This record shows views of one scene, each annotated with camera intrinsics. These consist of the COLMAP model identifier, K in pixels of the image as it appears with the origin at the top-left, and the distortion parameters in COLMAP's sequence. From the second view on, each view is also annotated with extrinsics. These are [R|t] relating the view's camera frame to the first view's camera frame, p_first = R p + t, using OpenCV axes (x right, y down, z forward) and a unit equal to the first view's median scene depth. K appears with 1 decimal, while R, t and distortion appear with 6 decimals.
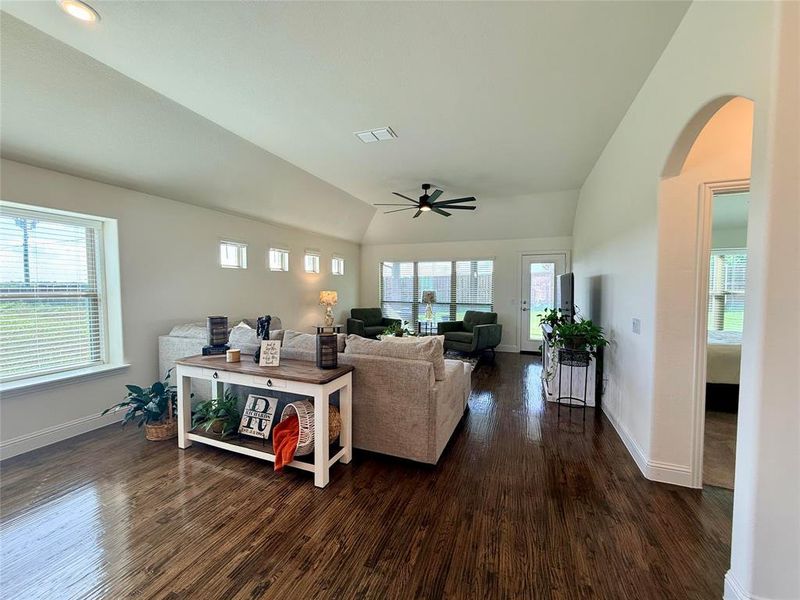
lens RADIAL K [[318.6, 0, 394.9], [0, 318.6, 299.9], [0, 0, 1]] dist [0.002285, 0.000377]
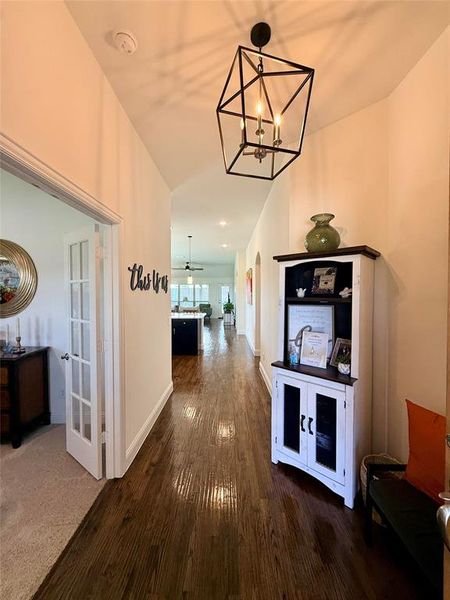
lens RADIAL K [[239.0, 0, 223.5], [0, 239.0, 300.2], [0, 0, 1]] dist [0.002285, 0.000377]
pose [[0.935876, -0.017048, 0.351916, -0.295997], [0.022005, 0.999707, -0.010089, 0.028983], [-0.351641, 0.017186, 0.935977, -0.960790]]
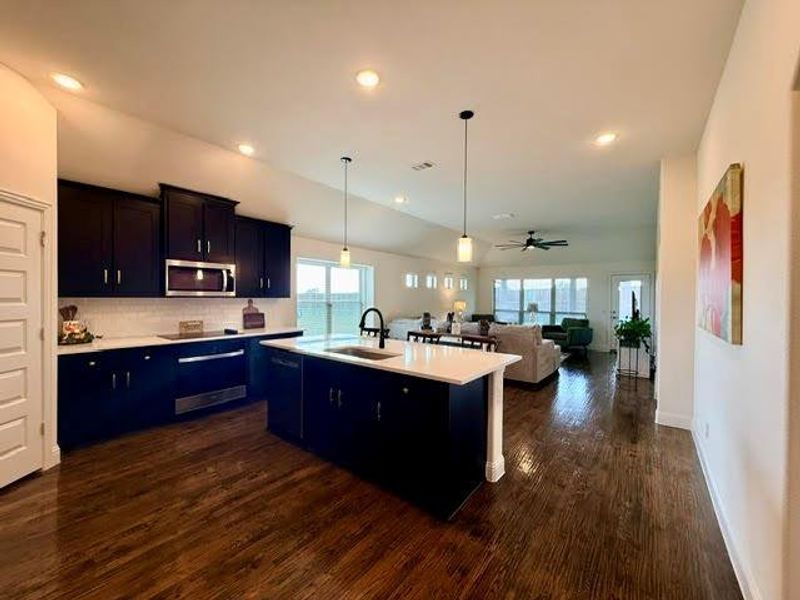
lens RADIAL K [[318.6, 0, 401.6], [0, 318.6, 300.0], [0, 0, 1]] dist [0.002285, 0.000377]
pose [[0.960990, 0.007825, -0.276474, -0.052944], [-0.017678, 0.999293, -0.033166, 0.017313], [0.276019, 0.036760, 0.960449, -0.445015]]
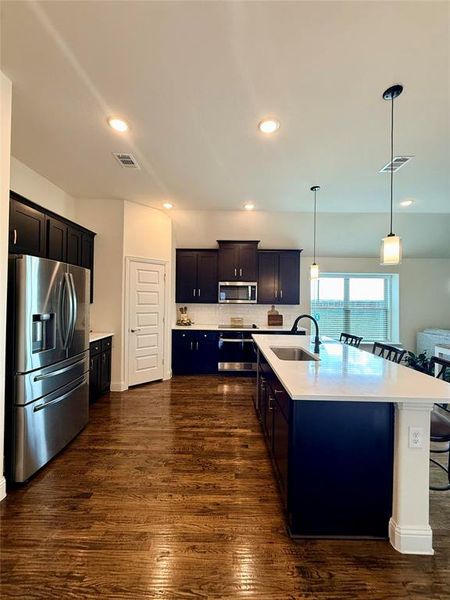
lens RADIAL K [[239.0, 0, 224.7], [0, 239.0, 301.2], [0, 0, 1]] dist [0.002285, 0.000377]
pose [[0.370017, 0.006693, -0.929001, 0.077835], [-0.052816, 0.998508, -0.013843, 0.005070], [0.927522, 0.054188, 0.369819, -0.297748]]
